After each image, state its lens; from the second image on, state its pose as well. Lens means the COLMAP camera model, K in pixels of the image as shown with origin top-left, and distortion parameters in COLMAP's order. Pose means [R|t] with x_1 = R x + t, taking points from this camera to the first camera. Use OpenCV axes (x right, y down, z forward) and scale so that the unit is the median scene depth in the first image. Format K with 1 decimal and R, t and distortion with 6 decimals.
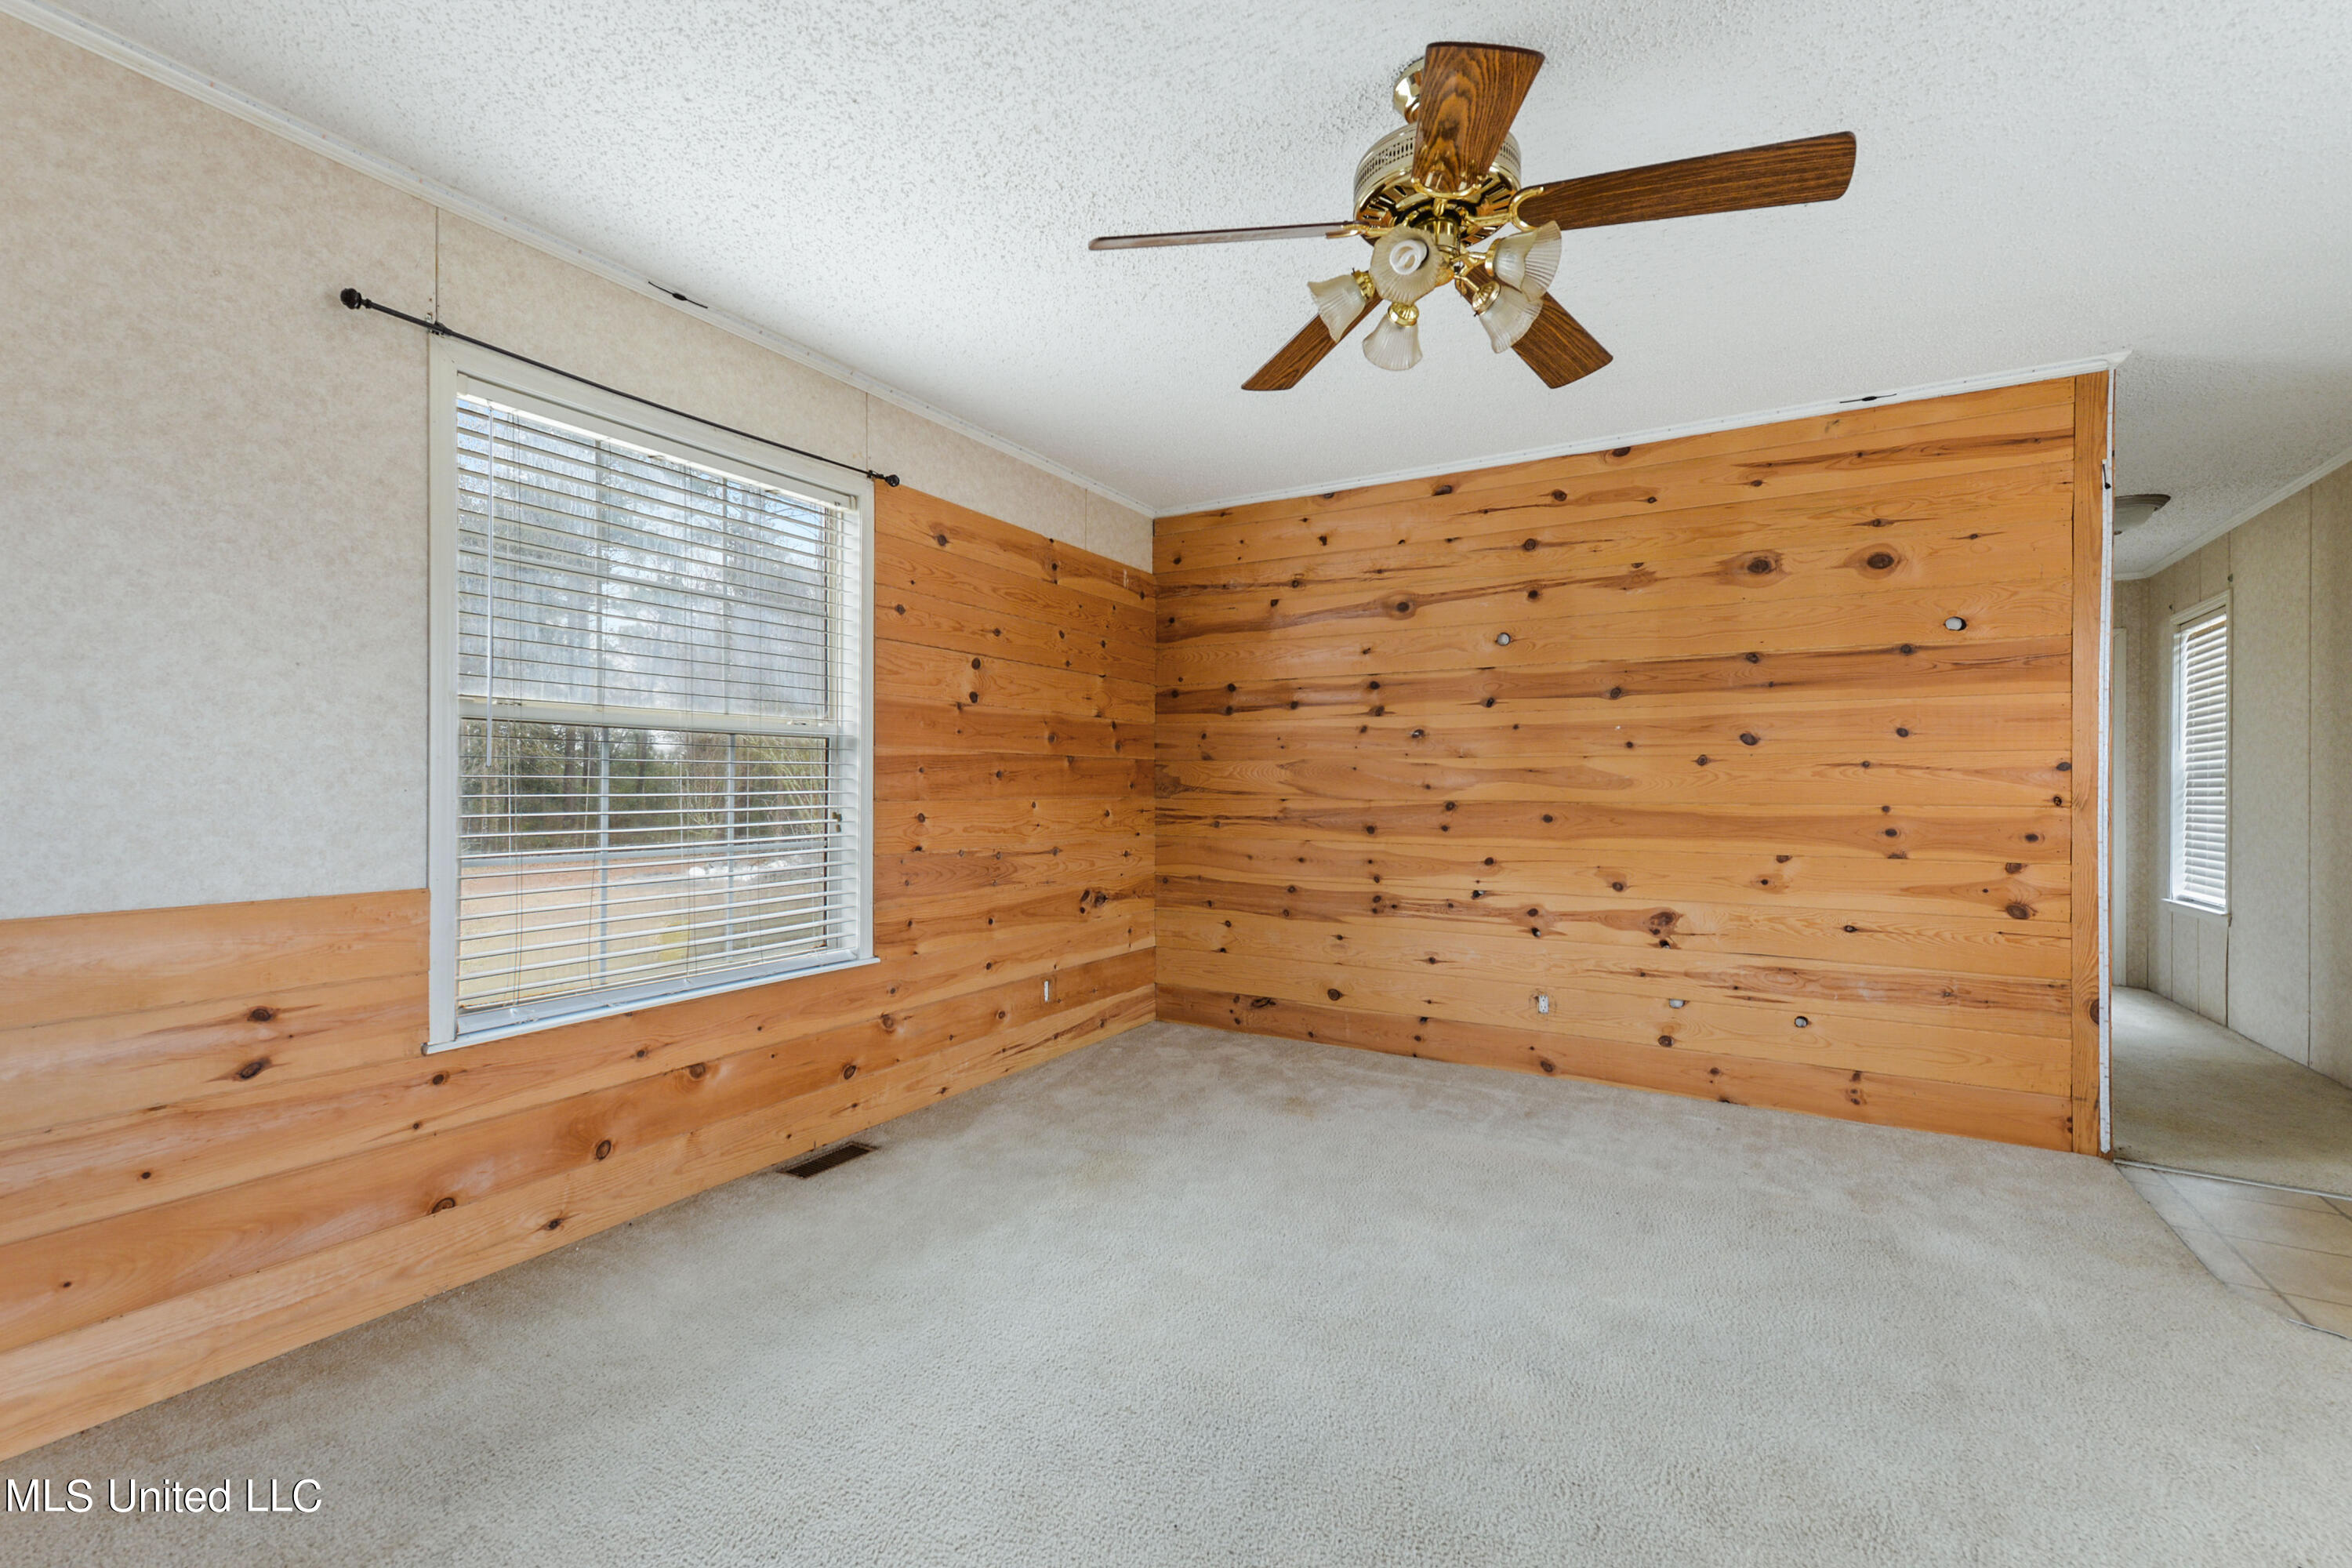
lens RADIAL K [[1004.1, 0, 1180.1], [0, 1004.1, 790.5], [0, 0, 1]] dist [0.001845, -0.000388]
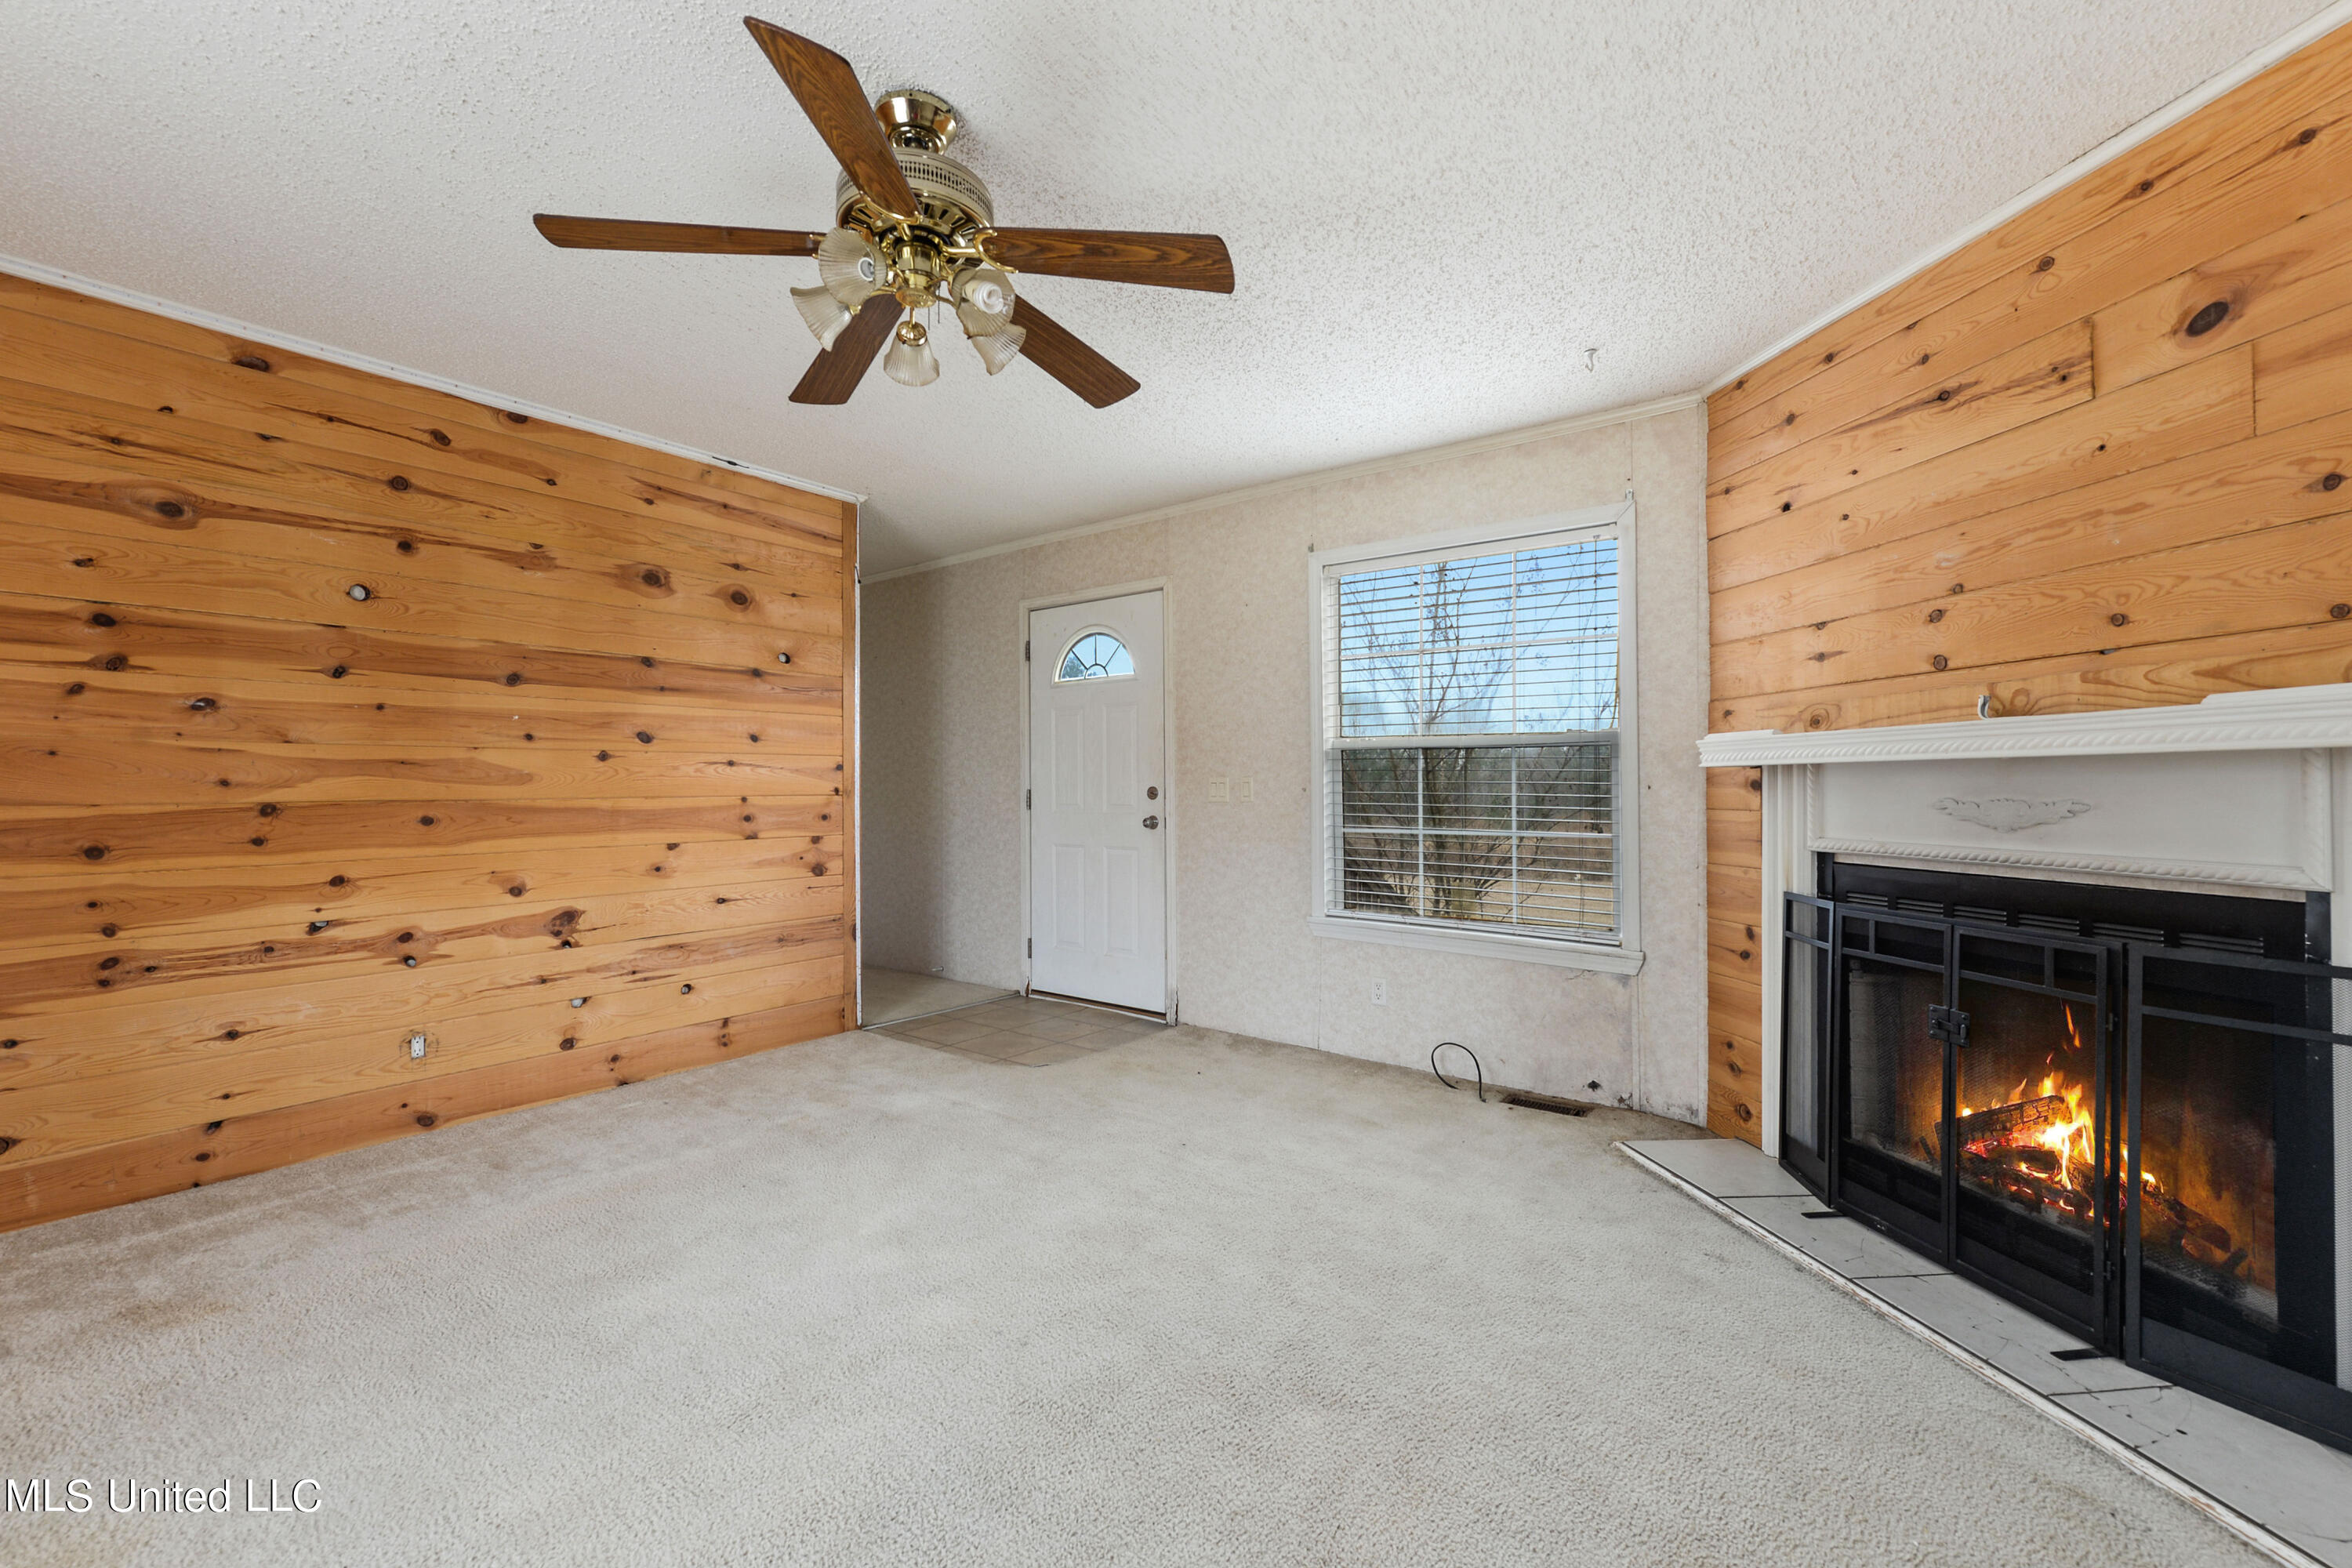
lens RADIAL K [[926.4, 0, 1191.3], [0, 926.4, 772.5], [0, 0, 1]] dist [0.004860, -0.001542]
pose [[0.114381, 0.008252, 0.993403, -0.335270], [0.006386, 0.999939, -0.009042, -0.000829], [-0.993416, 0.007379, 0.114321, 0.293263]]
